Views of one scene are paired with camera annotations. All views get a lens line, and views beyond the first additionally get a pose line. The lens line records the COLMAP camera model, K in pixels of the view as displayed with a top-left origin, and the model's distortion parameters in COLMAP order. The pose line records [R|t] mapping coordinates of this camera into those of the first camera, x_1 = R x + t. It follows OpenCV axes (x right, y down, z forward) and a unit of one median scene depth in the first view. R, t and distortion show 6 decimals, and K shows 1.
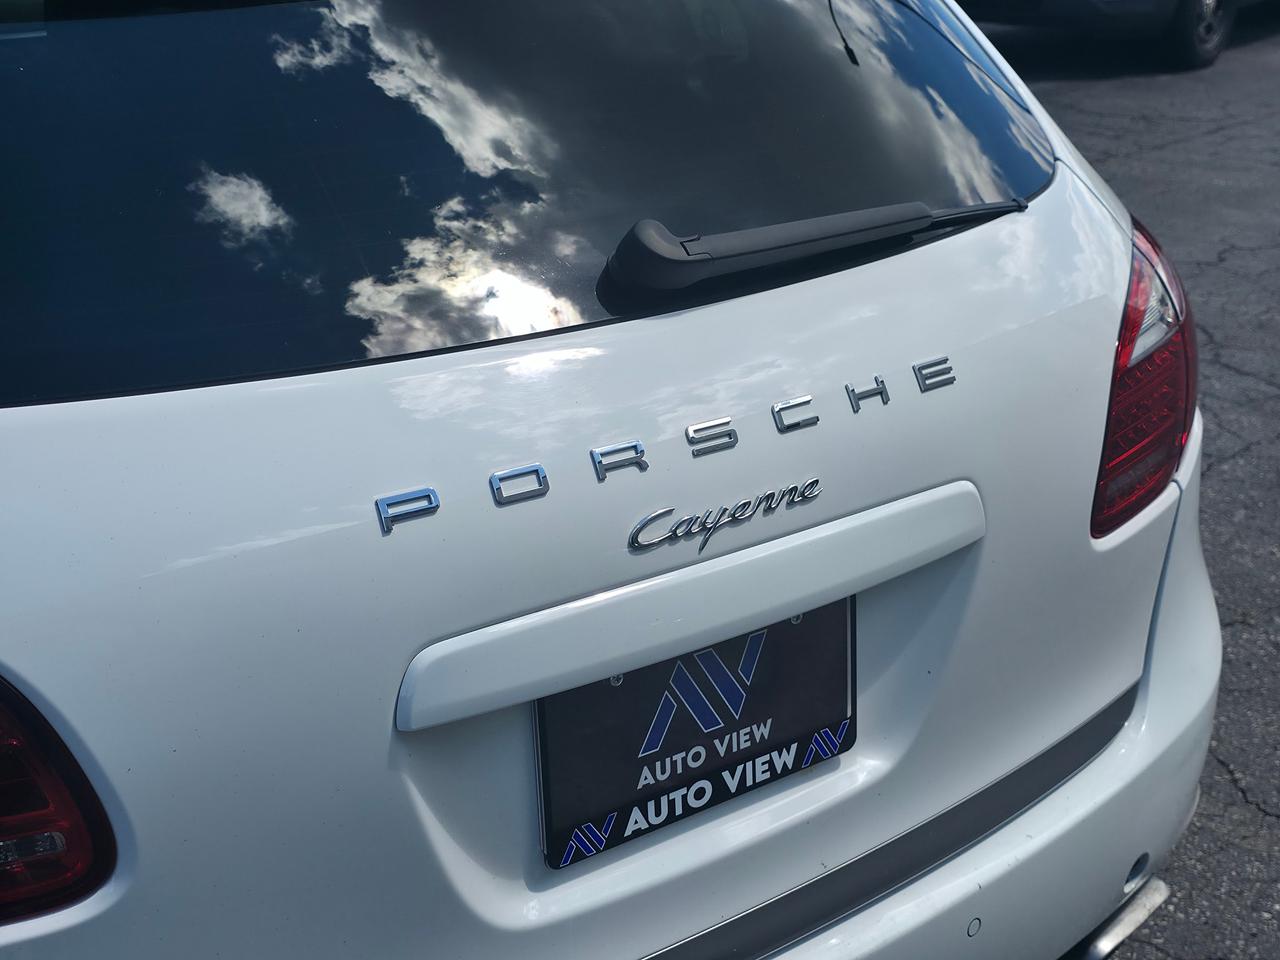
lens RADIAL K [[1726.3, 0, 635.1], [0, 1726.3, 485.4], [0, 0, 1]] dist [0.062049, 0.000000]
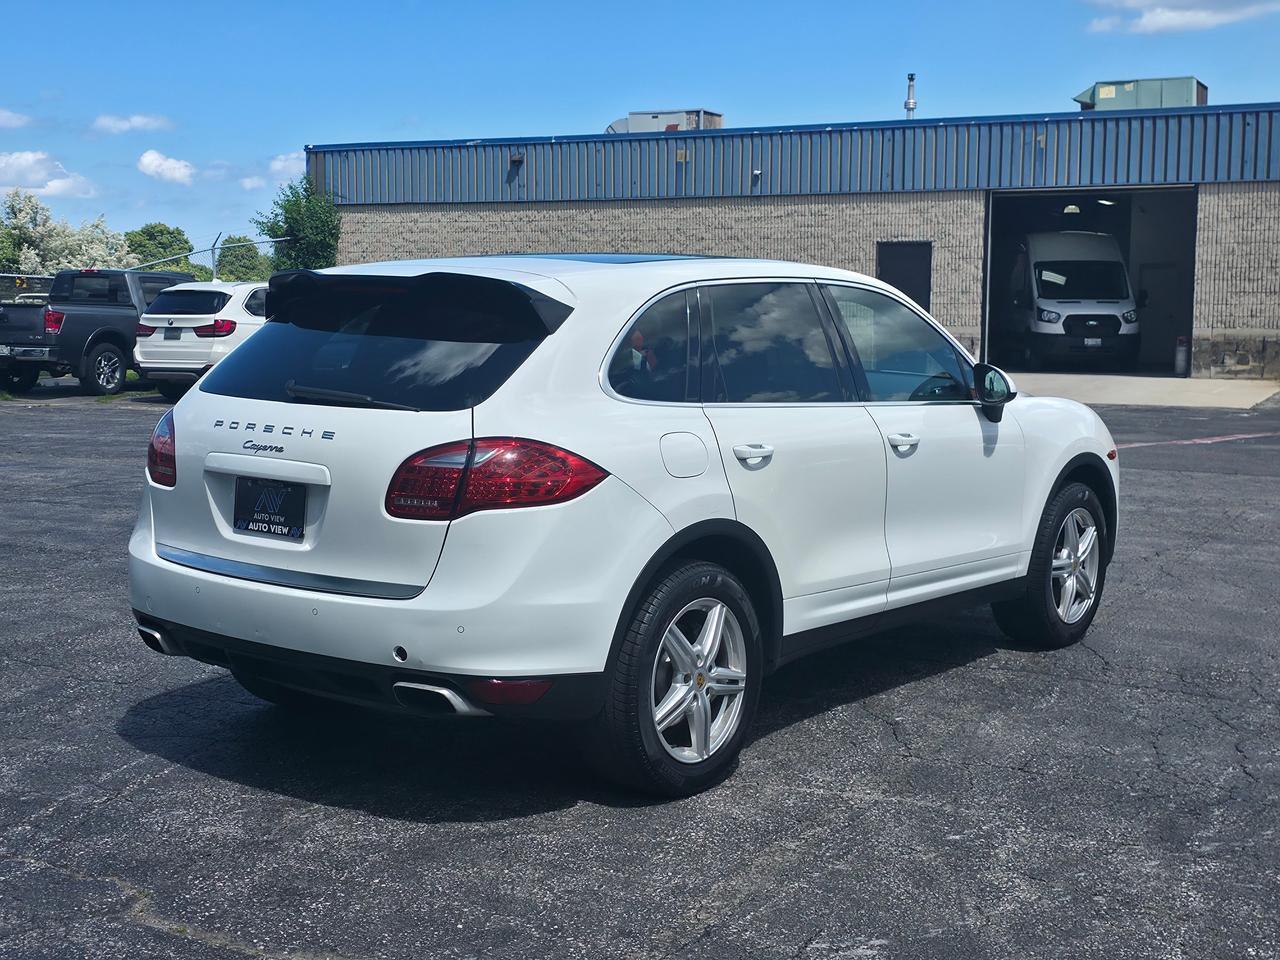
lens RADIAL K [[1726.3, 0, 643.1], [0, 1726.3, 484.3], [0, 0, 1]] dist [0.062049, 0.000000]
pose [[0.298720, 0.119718, -0.946802, 3.904455], [-0.387282, 0.921944, -0.005614, -0.210631], [0.872227, 0.368357, 0.321767, 0.468751]]
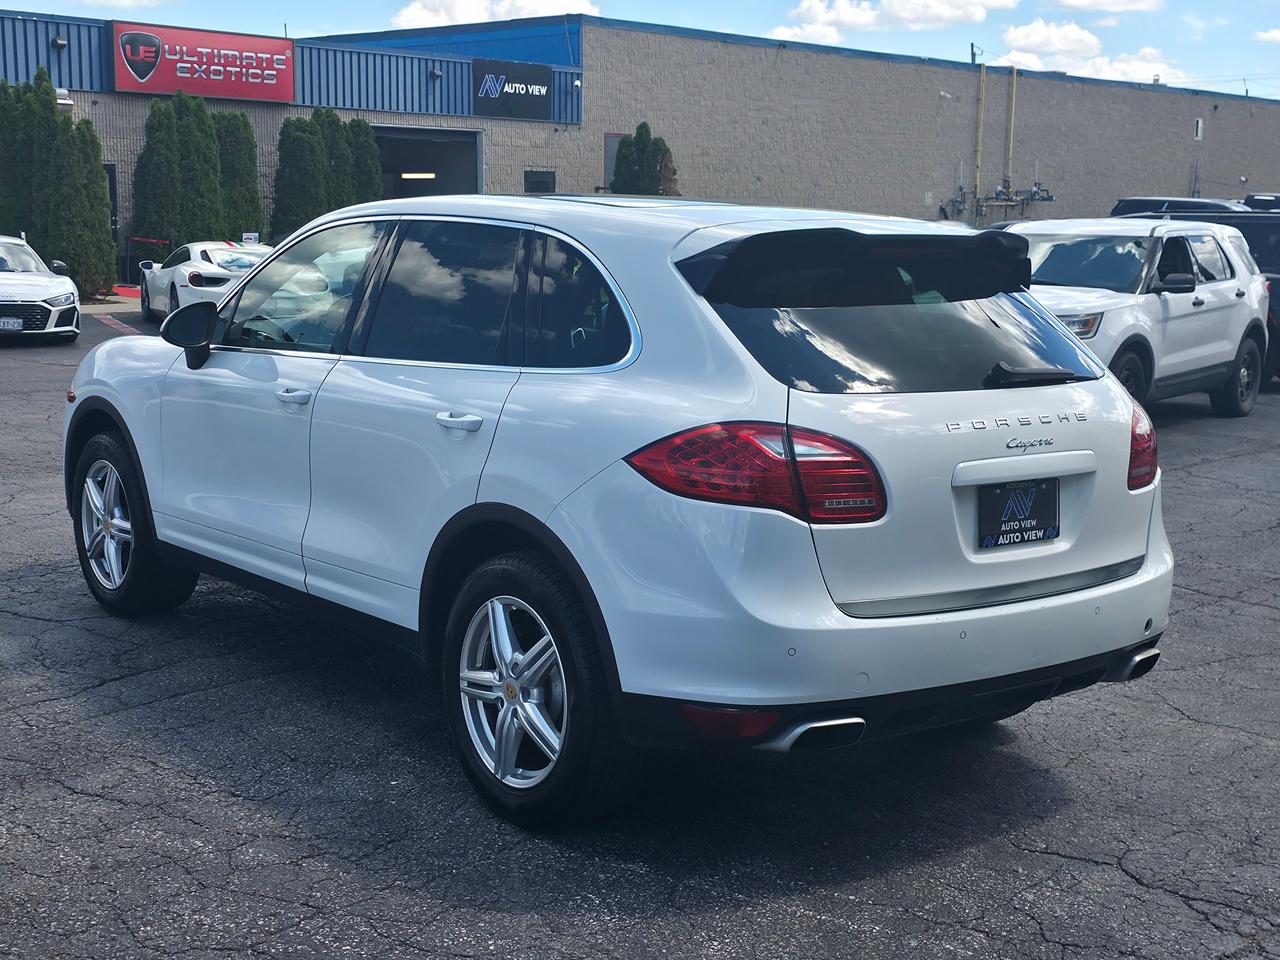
lens RADIAL K [[1726.3, 0, 637.1], [0, 1726.3, 465.8], [0, 0, 1]] dist [0.062049, 0.000000]
pose [[0.999109, 0.019277, 0.037532, -0.804857], [-0.009162, 0.967424, -0.252995, 0.882547], [-0.041186, 0.252426, 0.966739, -2.156700]]
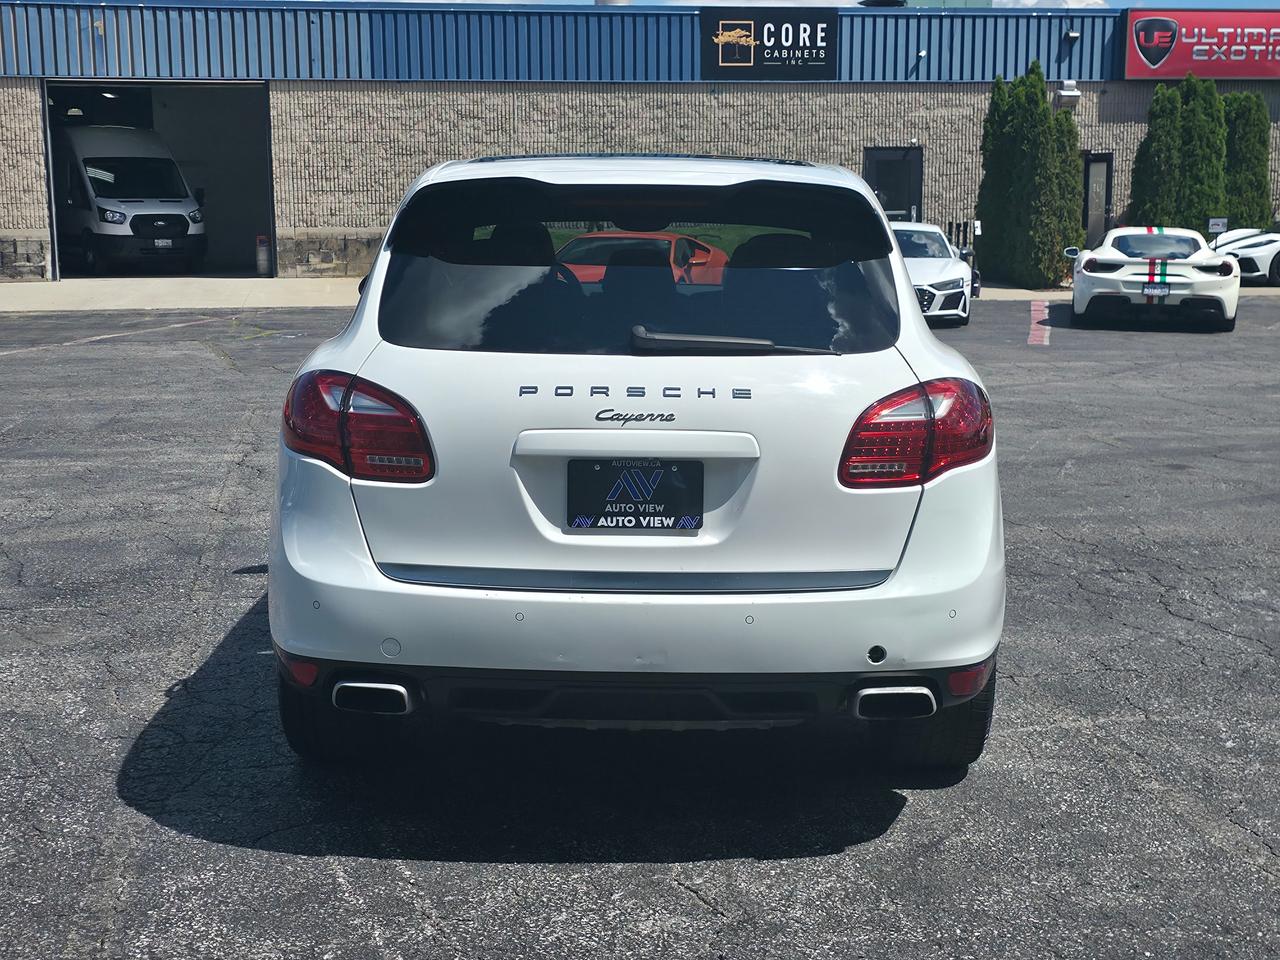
lens RADIAL K [[1726.3, 0, 649.1], [0, 1726.3, 480.3], [0, 0, 1]] dist [0.062049, 0.000000]
pose [[0.810286, 0.106035, -0.576362, 1.725507], [-0.238024, 0.958267, -0.158334, 0.563684], [0.535519, 0.265484, 0.801709, -1.315556]]
